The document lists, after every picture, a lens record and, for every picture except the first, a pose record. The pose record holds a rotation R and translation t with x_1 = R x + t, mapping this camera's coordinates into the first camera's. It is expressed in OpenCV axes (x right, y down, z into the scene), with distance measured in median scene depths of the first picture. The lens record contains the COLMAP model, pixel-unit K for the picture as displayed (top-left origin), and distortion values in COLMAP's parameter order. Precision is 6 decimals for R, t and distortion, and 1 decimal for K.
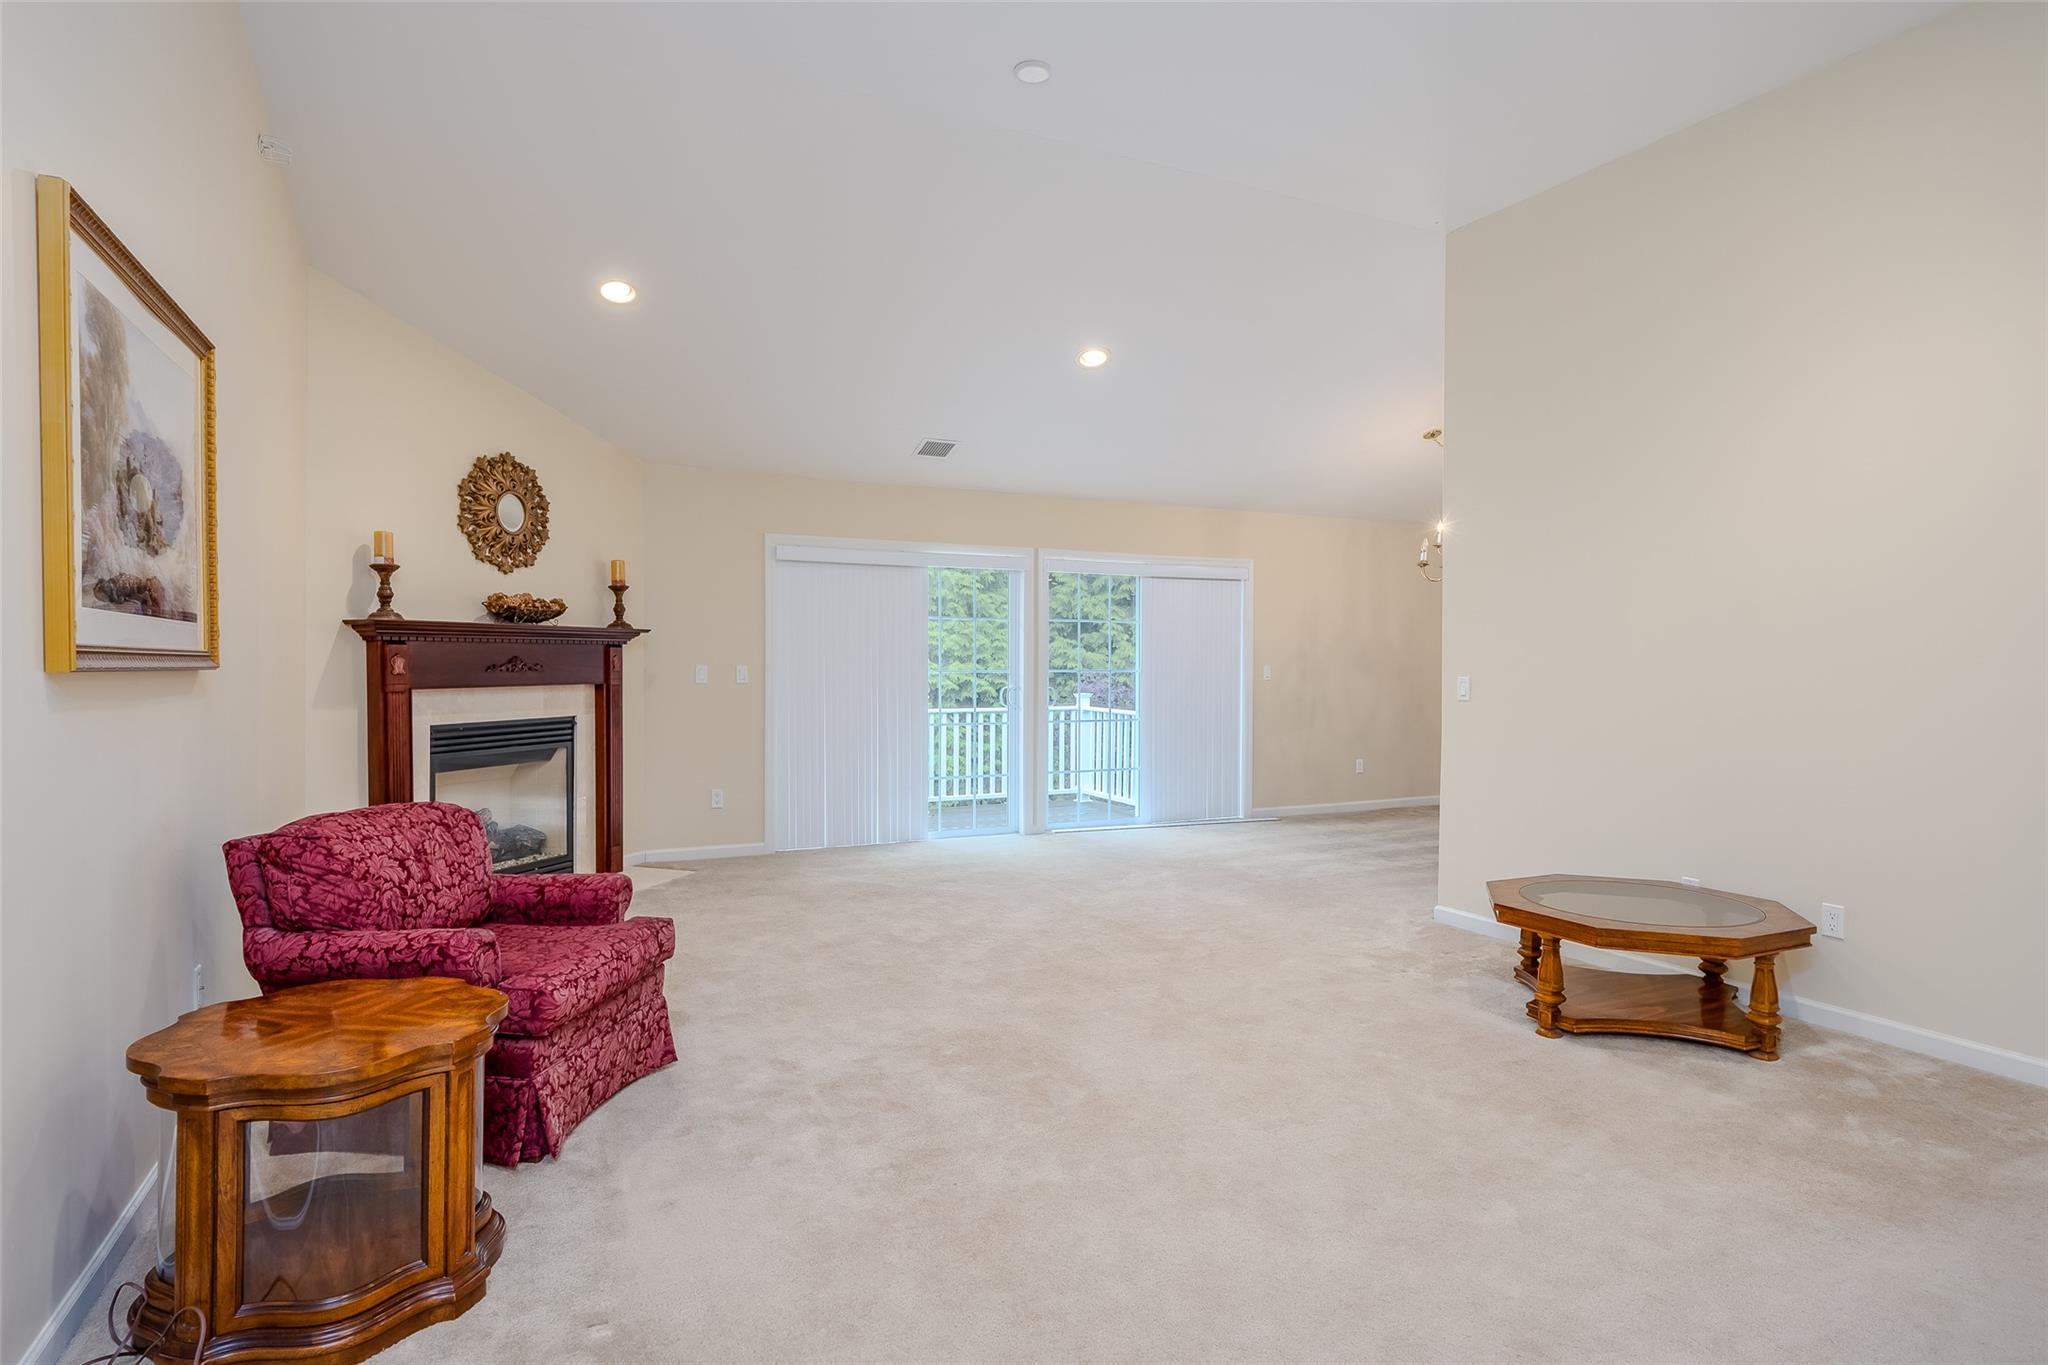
lens RADIAL K [[1102.9, 0, 1024.0], [0, 1102.9, 682.5], [0, 0, 1]] dist [-0.009967, -0.001489]
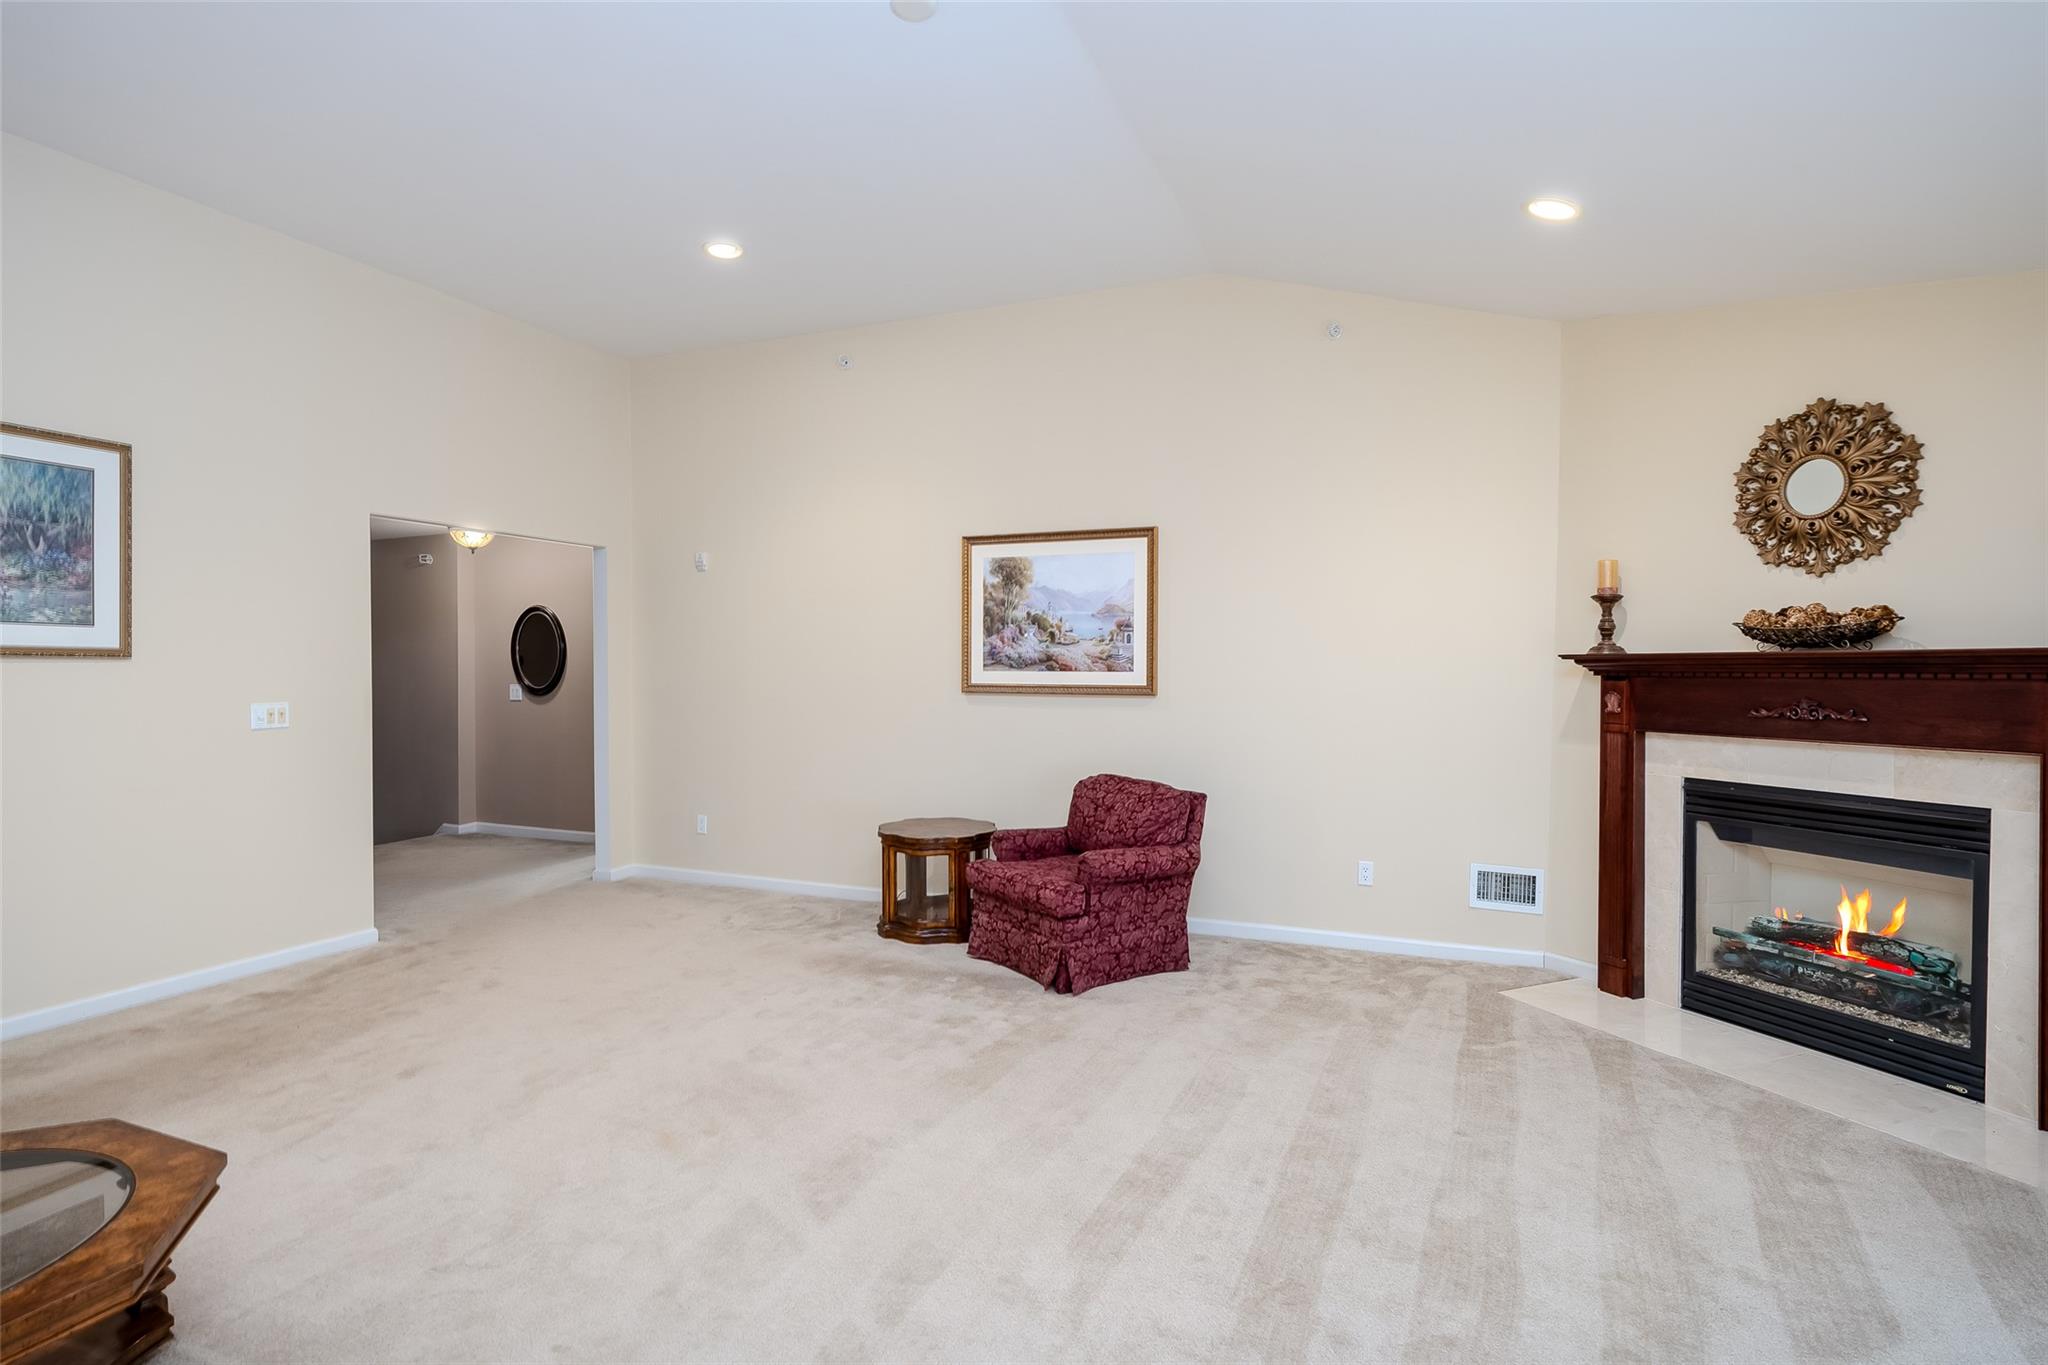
lens RADIAL K [[1025.1, 0, 1024.0], [0, 1025.1, 682.5], [0, 0, 1]] dist [0.000612, 0.000227]
pose [[-0.743993, -0.011858, -0.668082, 0.348707], [-0.030053, 0.999425, 0.015728, -0.030538], [0.667511, 0.031779, -0.743922, 1.250449]]
